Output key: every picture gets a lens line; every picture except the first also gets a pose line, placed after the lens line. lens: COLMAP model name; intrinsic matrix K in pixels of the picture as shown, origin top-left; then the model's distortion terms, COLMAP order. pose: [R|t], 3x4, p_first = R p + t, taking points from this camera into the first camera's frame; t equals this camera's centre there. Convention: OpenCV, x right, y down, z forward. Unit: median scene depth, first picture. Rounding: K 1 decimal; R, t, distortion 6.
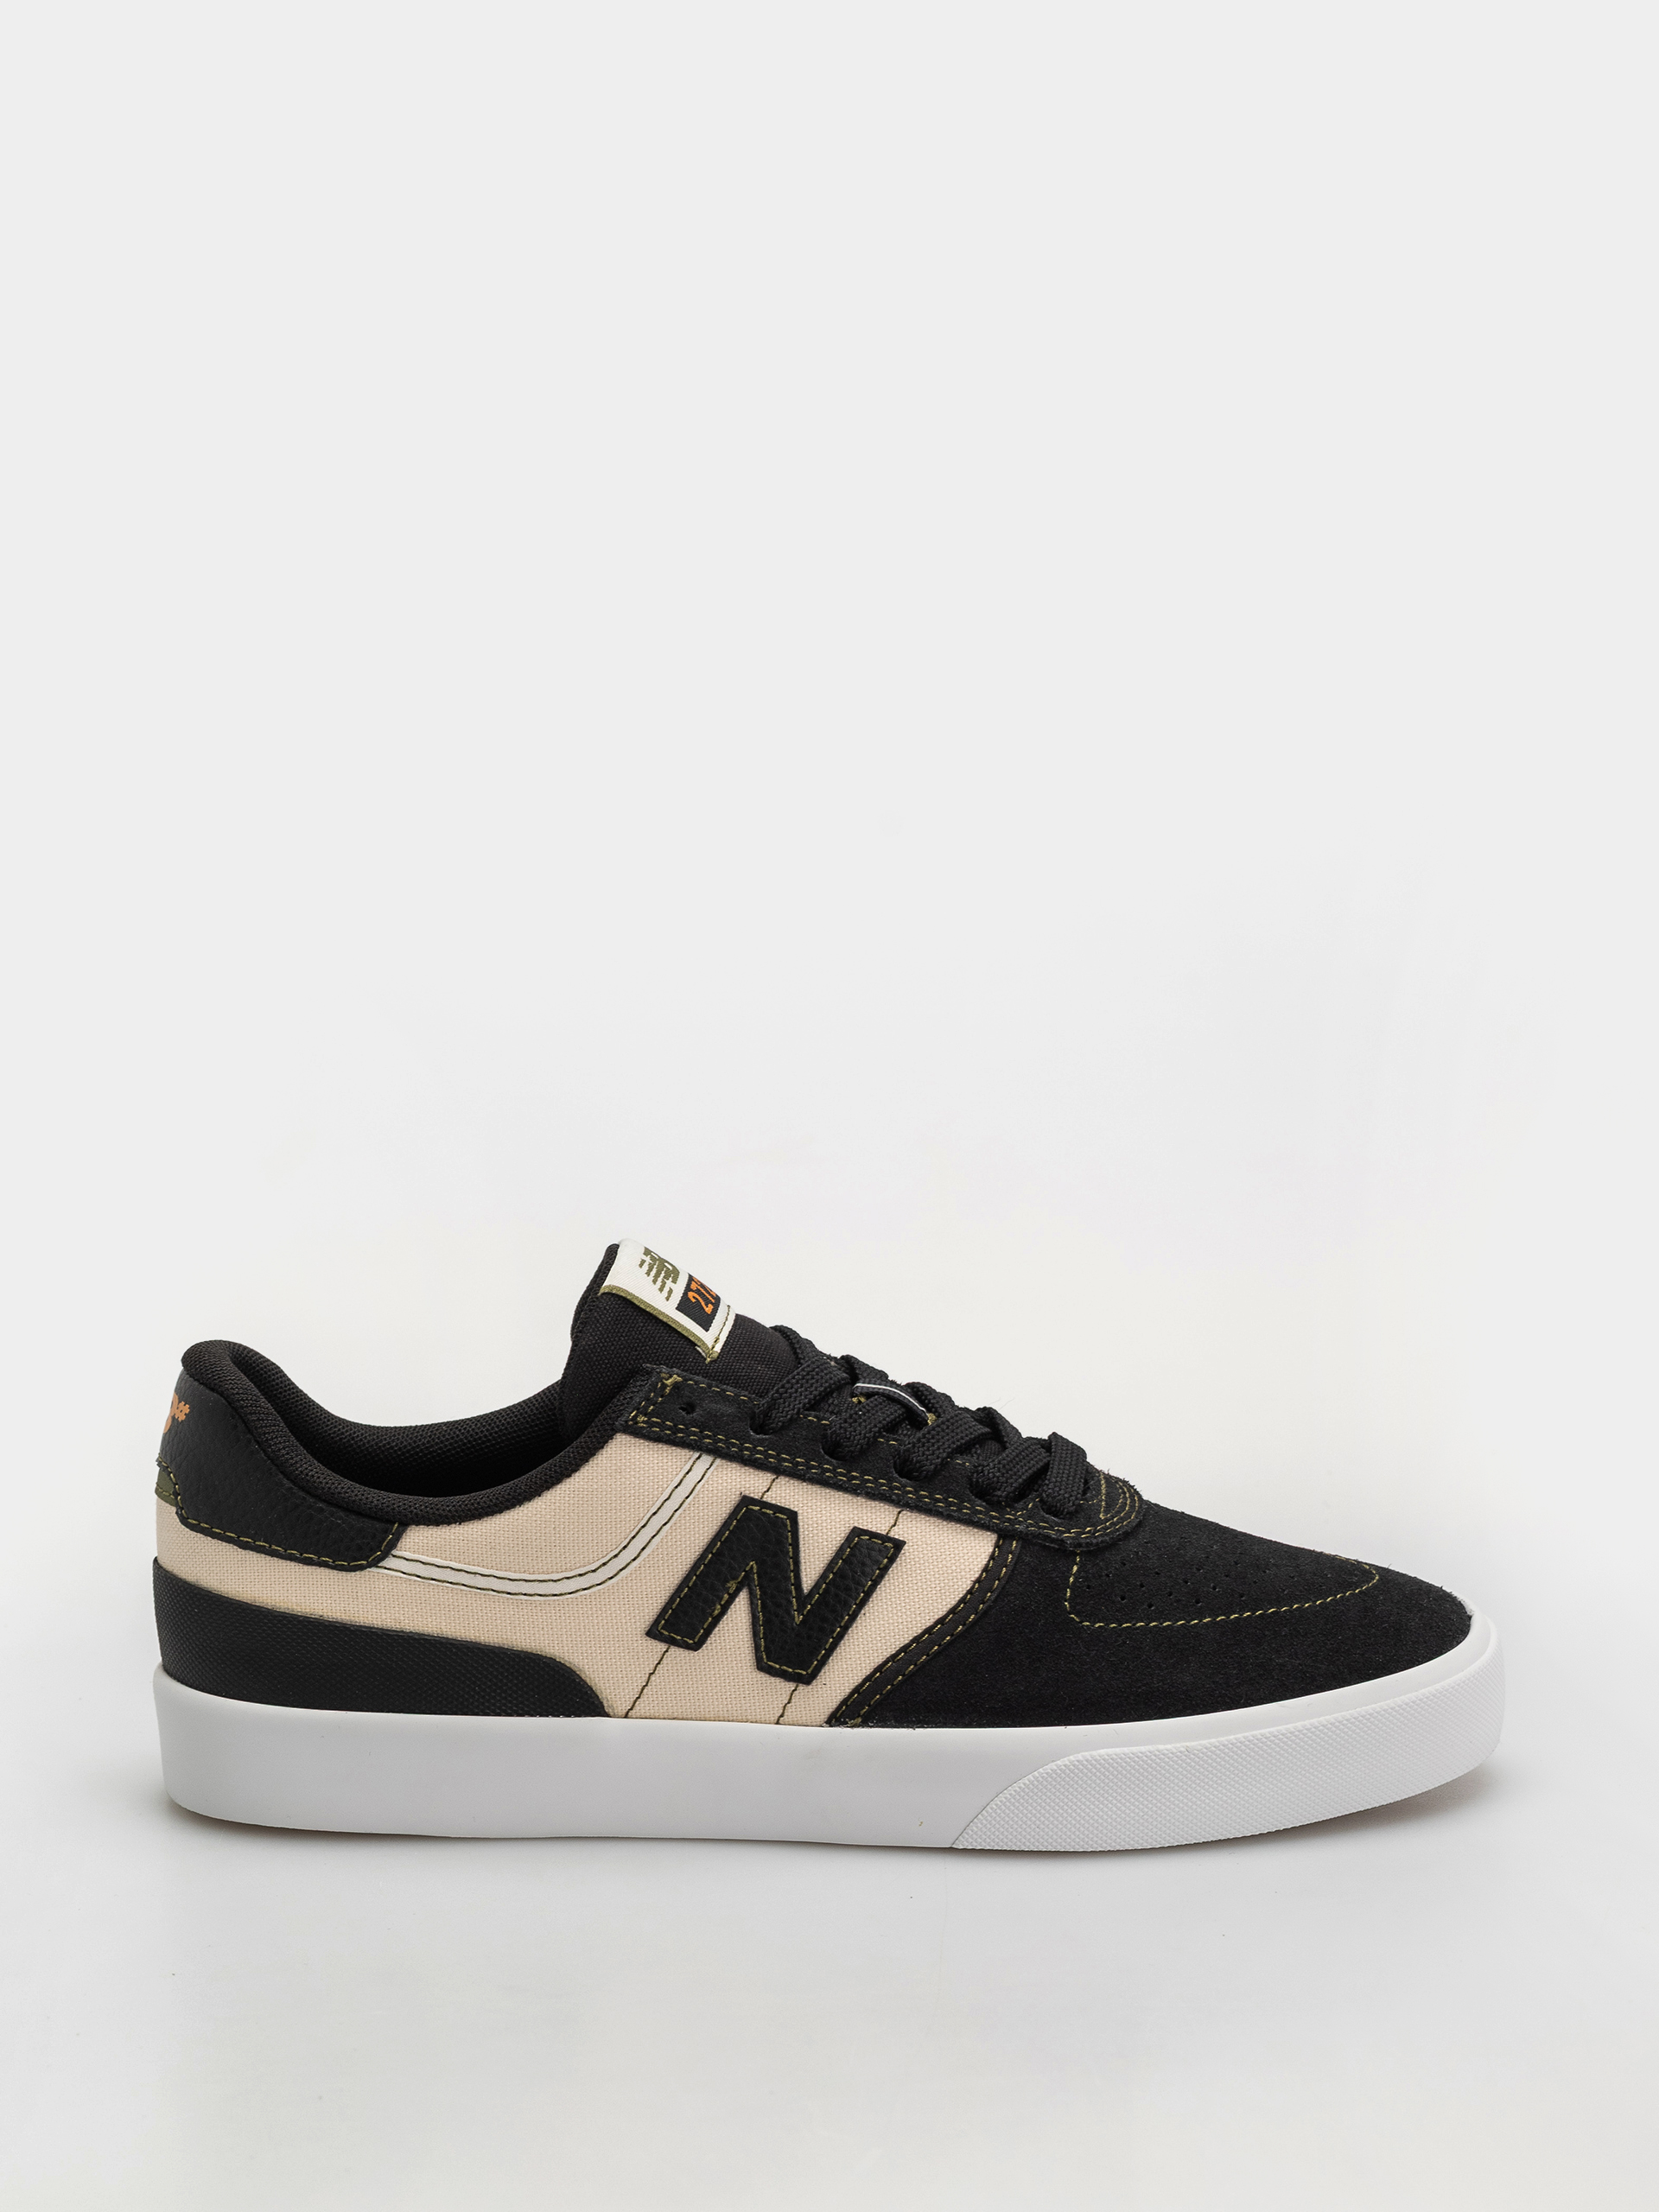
lens RADIAL K [[6716.6, 0, 829.5], [0, 6716.6, 1106.0], [0, 0, 1]] dist [-0.127308, -0.757219]
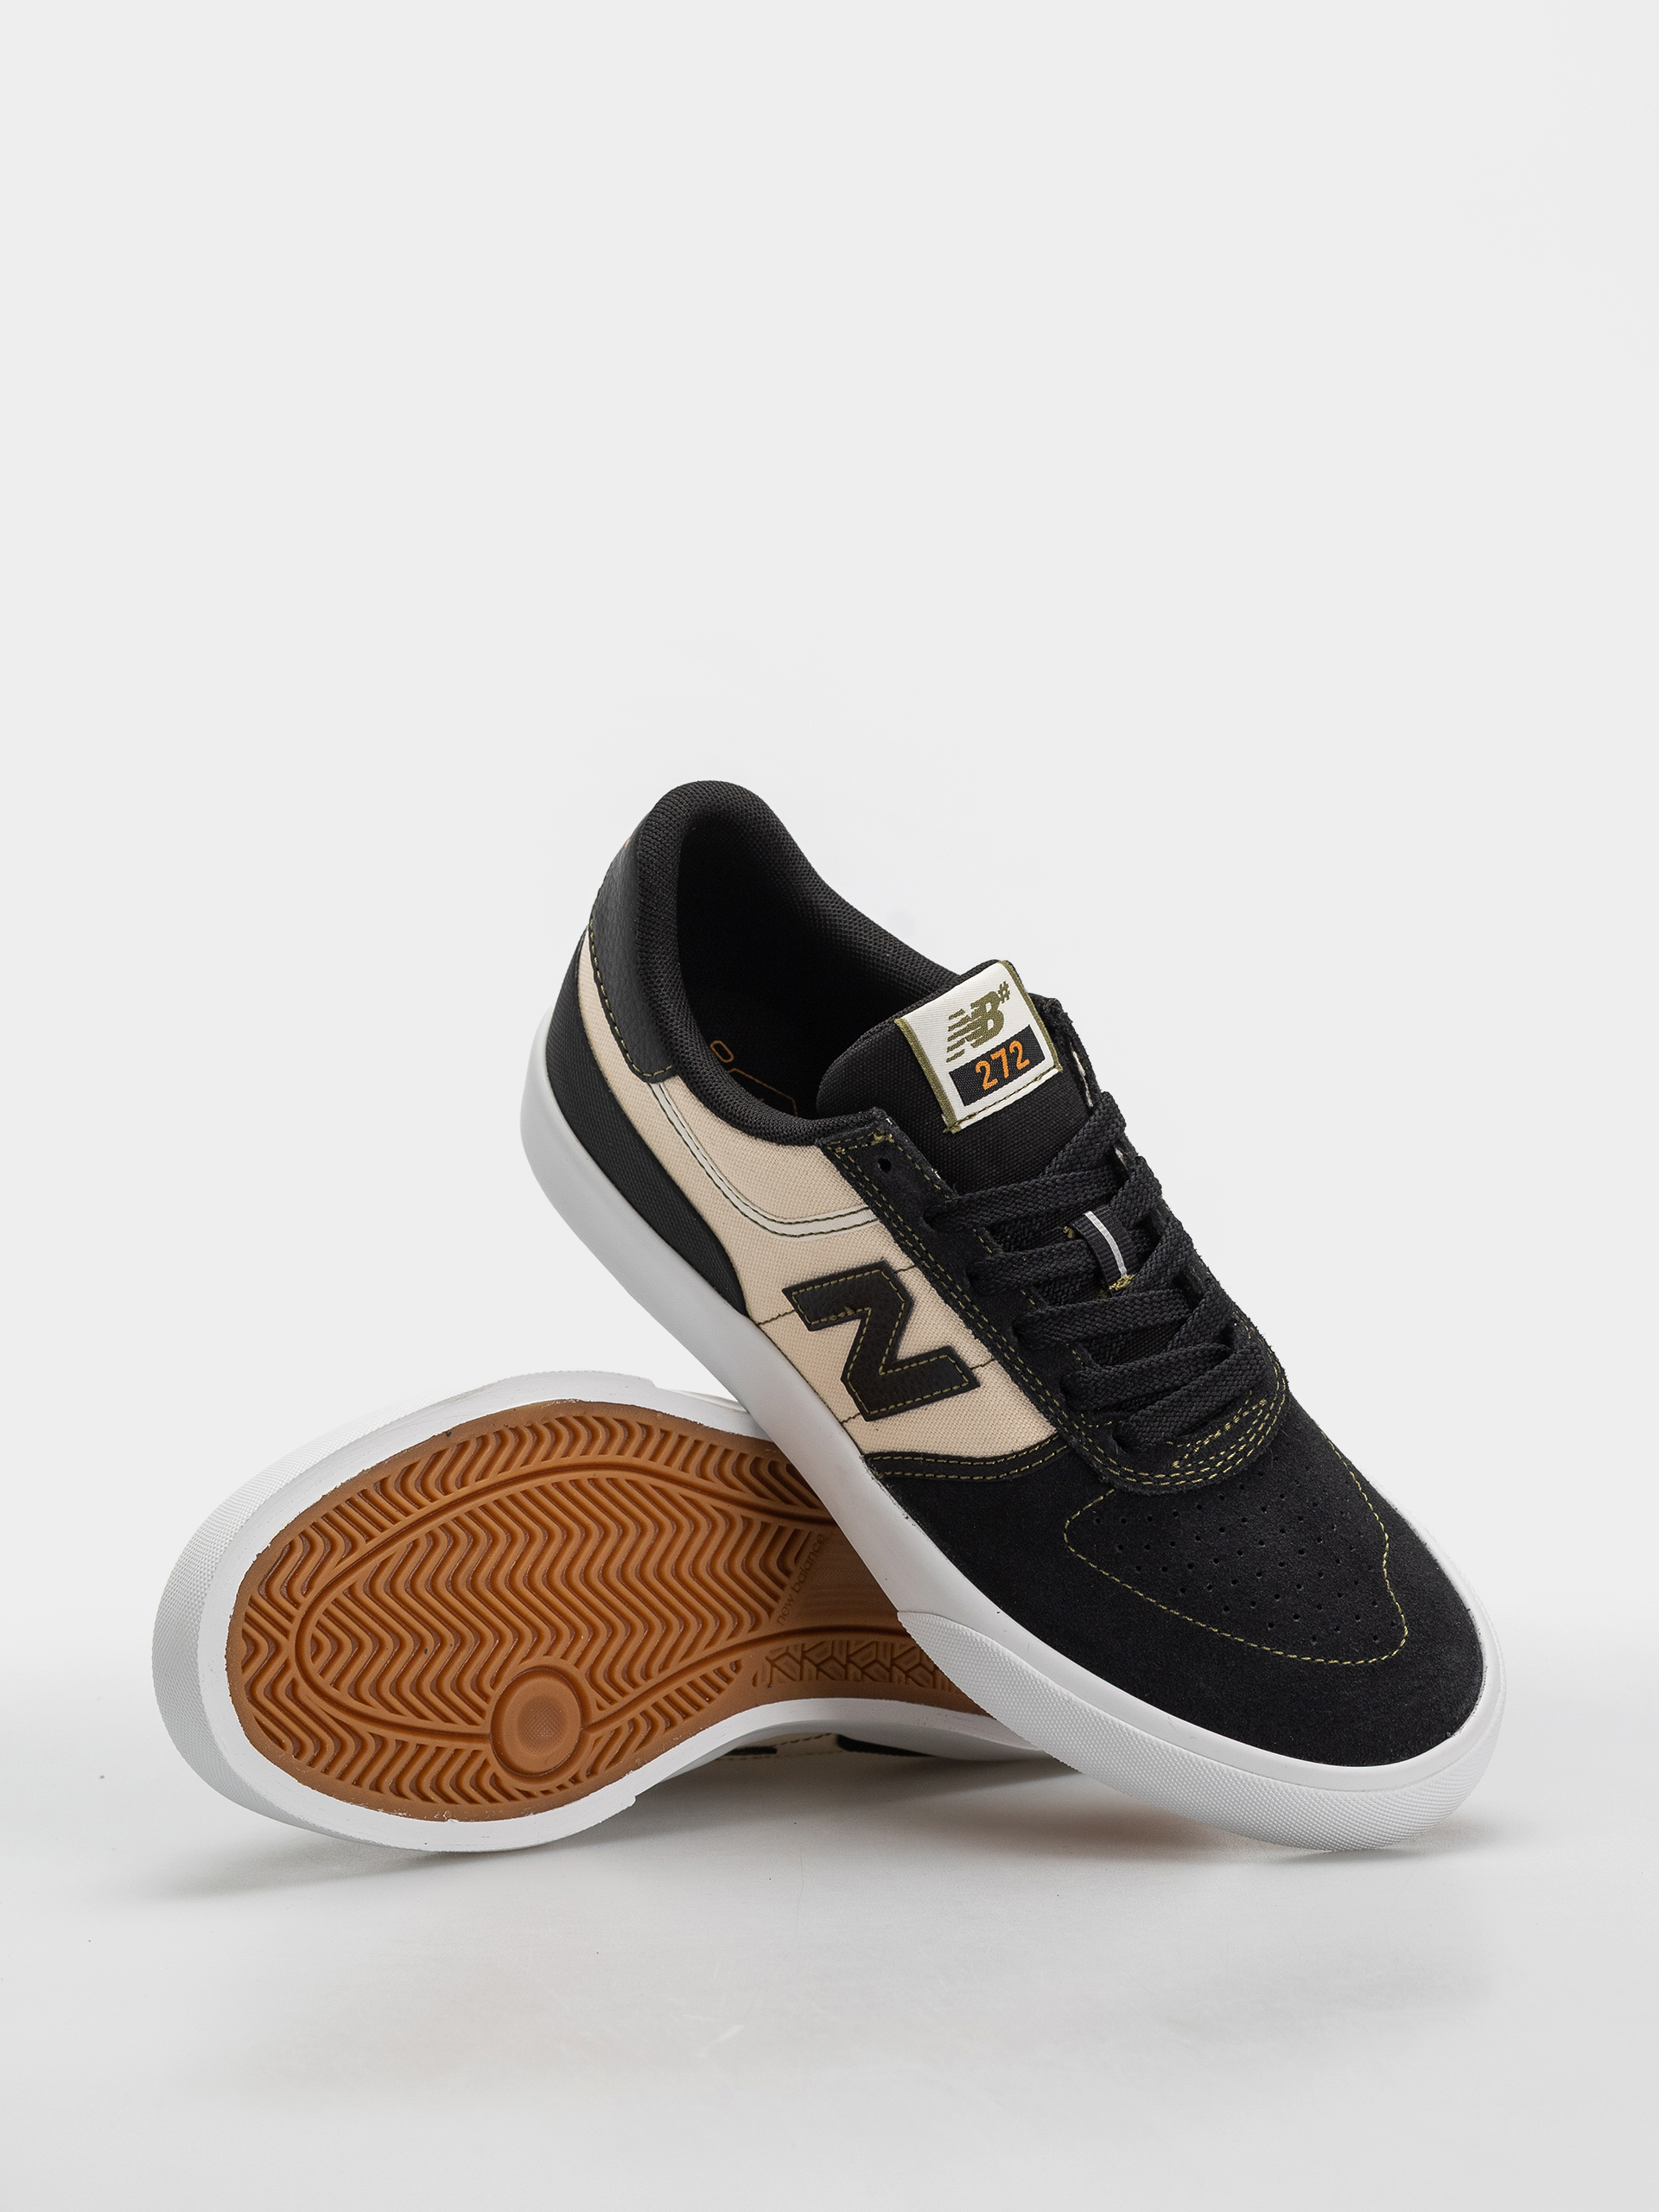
lens RADIAL K [[6716.6, 0, 829.5], [0, 6716.6, 1106.0], [0, 0, 1]] dist [-0.127308, -0.757219]
pose [[0.678591, 0.634412, -0.370183, 0.361393], [-0.334823, 0.715748, 0.612861, -0.611745], [0.653764, -0.291936, 0.698116, 0.253686]]
